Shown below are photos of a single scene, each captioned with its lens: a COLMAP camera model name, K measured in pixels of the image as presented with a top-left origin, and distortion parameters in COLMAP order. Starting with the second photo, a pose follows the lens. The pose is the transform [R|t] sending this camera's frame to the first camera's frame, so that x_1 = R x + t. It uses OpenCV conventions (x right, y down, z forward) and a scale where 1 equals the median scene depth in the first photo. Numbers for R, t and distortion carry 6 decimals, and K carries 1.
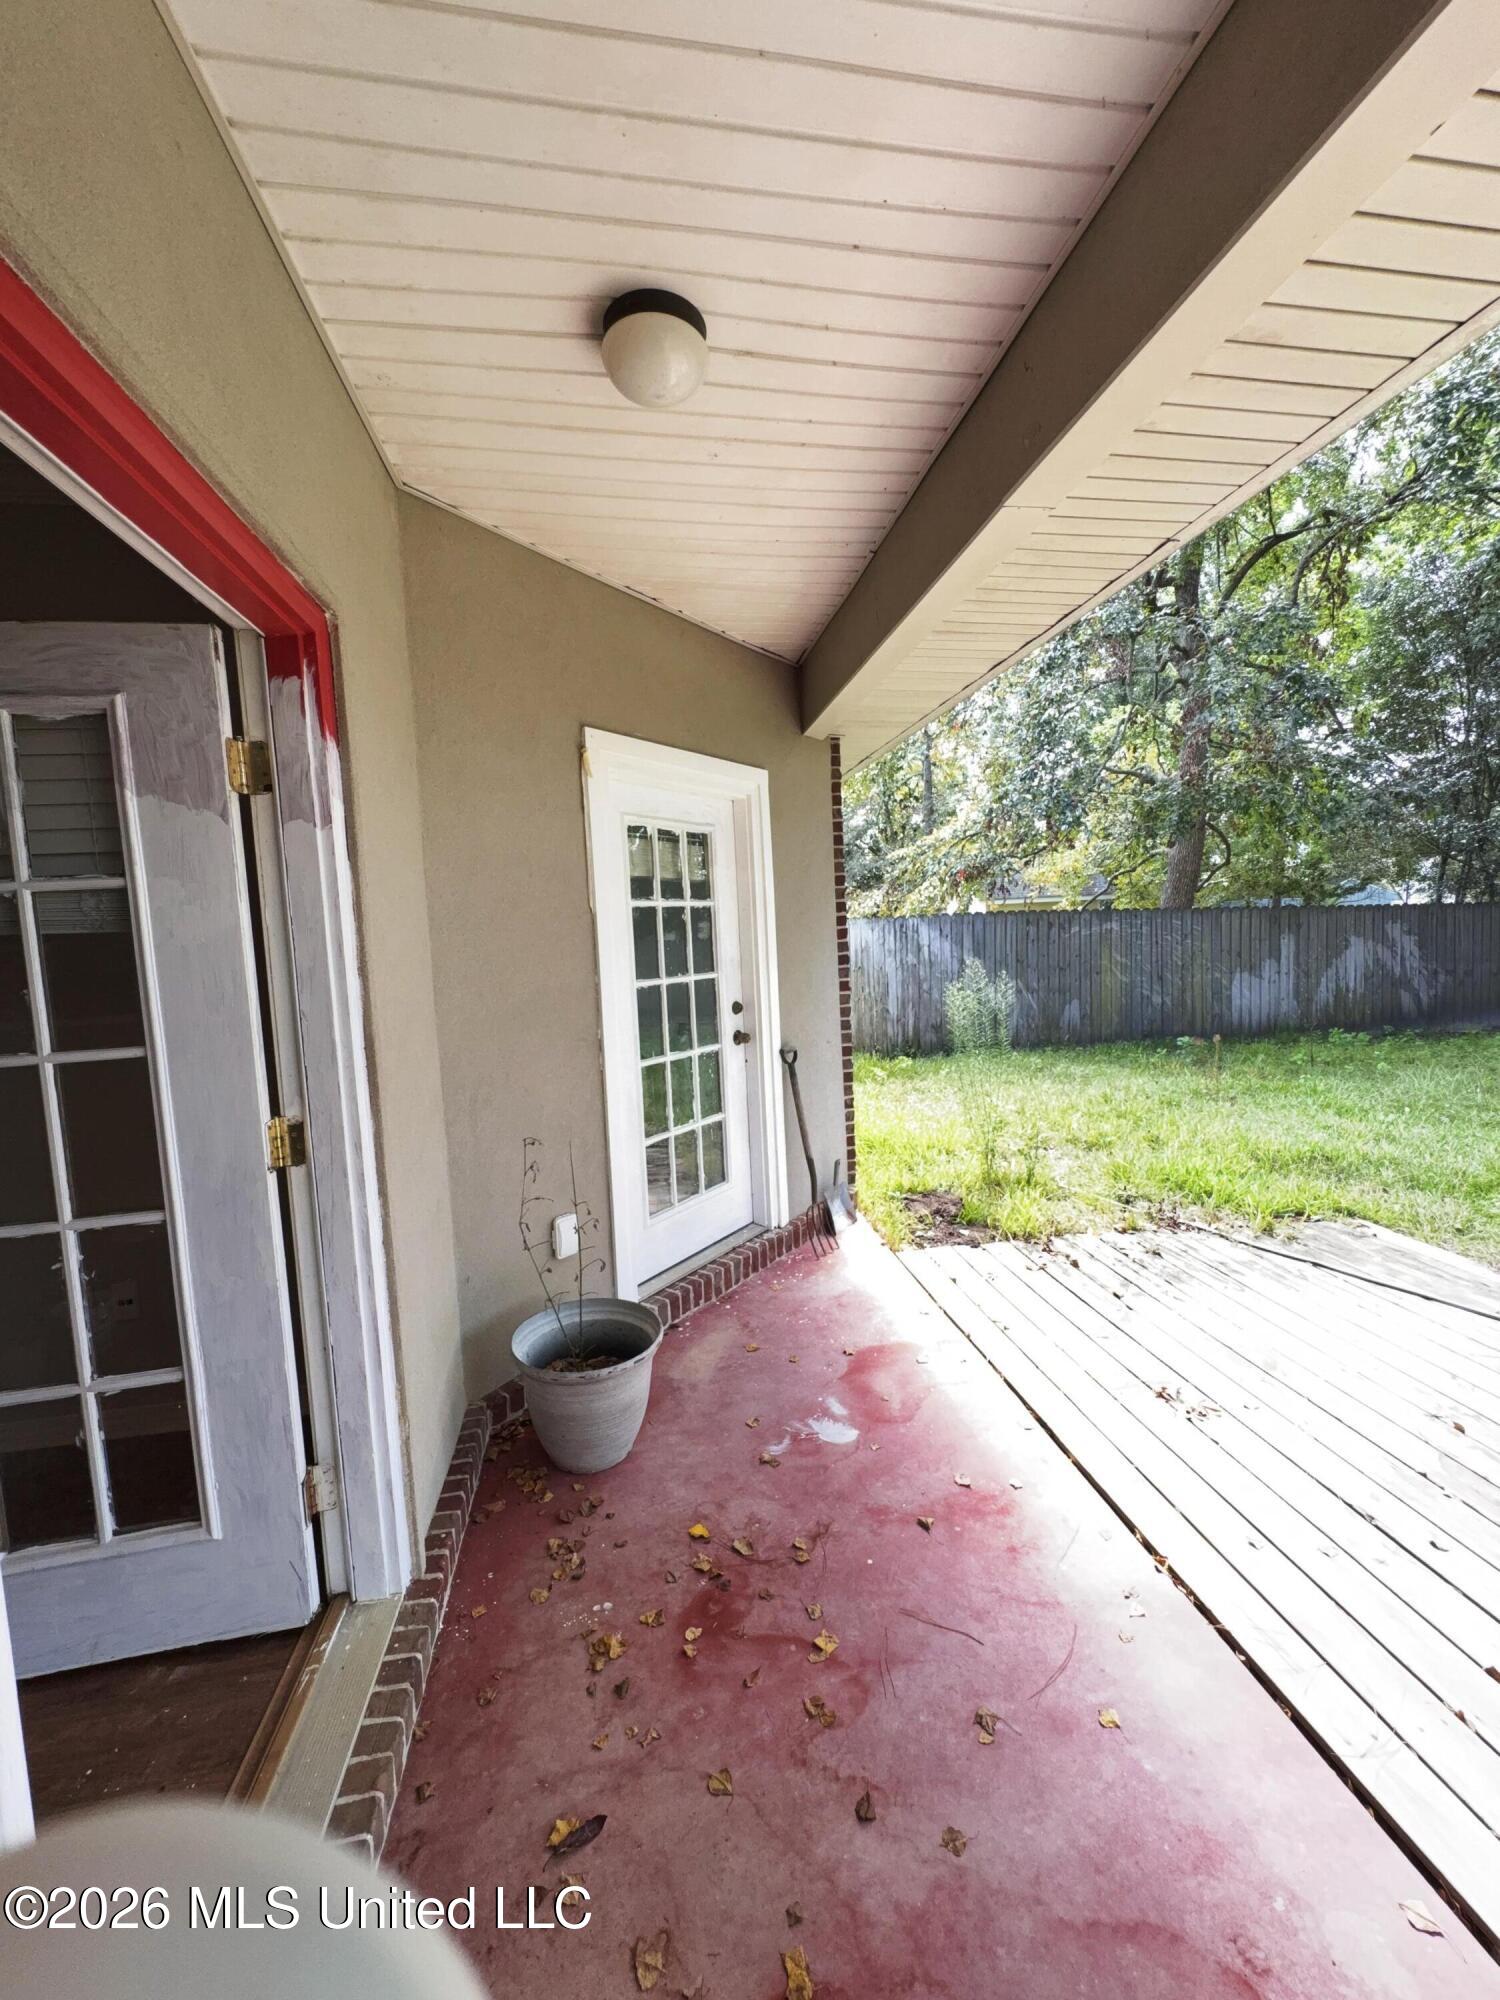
lens RADIAL K [[796.4, 0, 750.0], [0, 796.4, 1000.0], [0, 0, 1]] dist [0.000612, 0.000030]
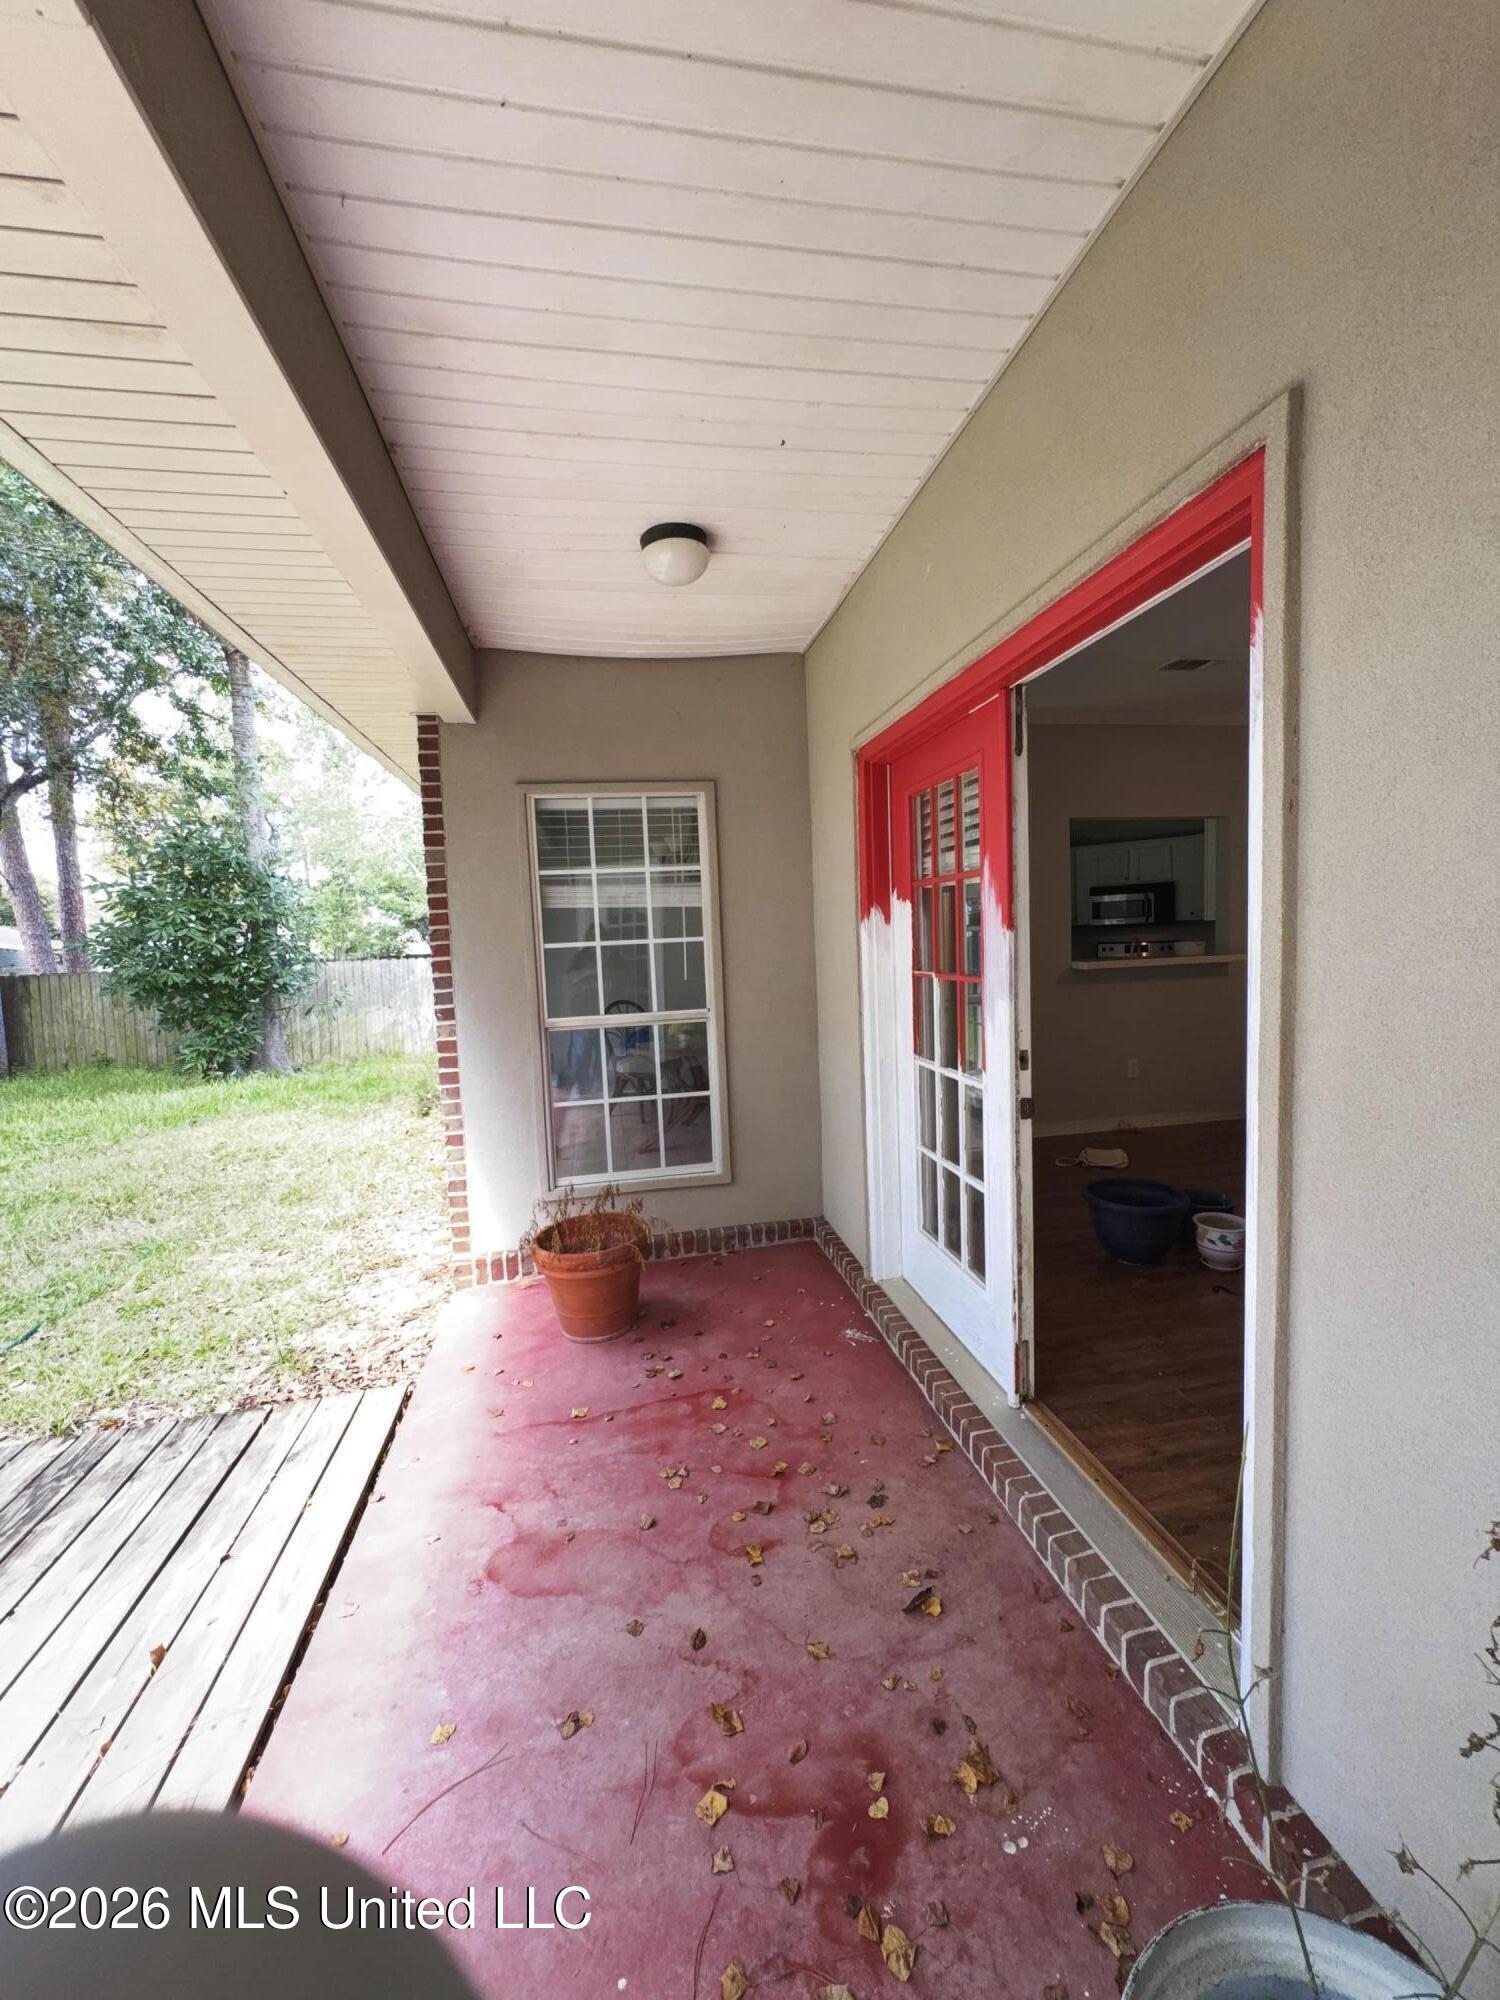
lens RADIAL K [[796.4, 0, 750.0], [0, 796.4, 1000.0], [0, 0, 1]] dist [0.000612, 0.000030]
pose [[-0.996282, 0.083235, -0.022226, 0.007334], [0.078478, 0.983260, 0.164441, -0.142028], [0.035541, 0.162085, -0.986136, 1.774330]]
